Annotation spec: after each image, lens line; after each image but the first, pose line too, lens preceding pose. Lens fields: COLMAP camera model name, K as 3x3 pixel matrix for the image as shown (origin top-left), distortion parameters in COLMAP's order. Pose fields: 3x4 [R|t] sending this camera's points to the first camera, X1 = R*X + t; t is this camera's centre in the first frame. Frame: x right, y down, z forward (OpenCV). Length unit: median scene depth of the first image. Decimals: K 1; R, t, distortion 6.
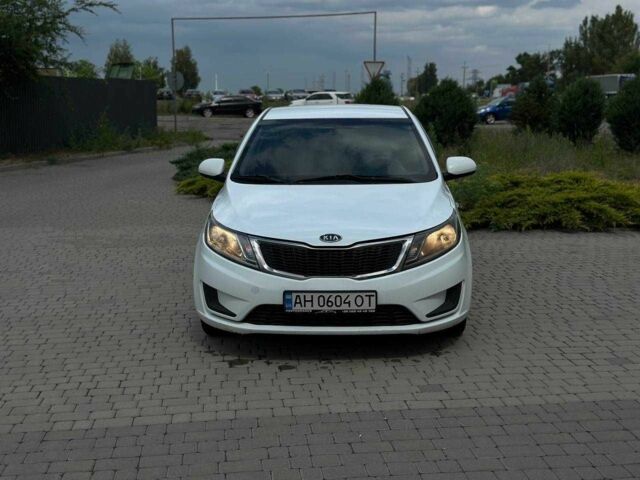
lens RADIAL K [[907.7, 0, 319.1], [0, 907.7, 252.1], [0, 0, 1]] dist [0.147278, -0.062344]
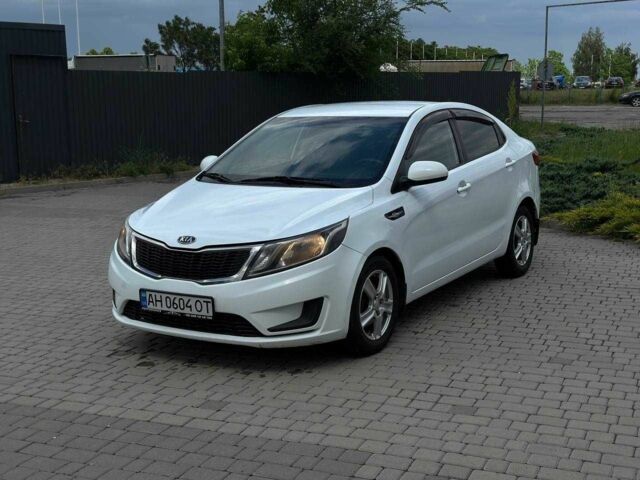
lens RADIAL K [[905.8, 0, 320.0], [0, 905.8, 240.0], [0, 0, 1]] dist [0.196393, -0.426236]
pose [[0.869809, 0.072725, -0.488000, 0.624311], [-0.073529, 0.997139, 0.017542, -0.043431], [0.487880, 0.020624, 0.872667, 0.206730]]
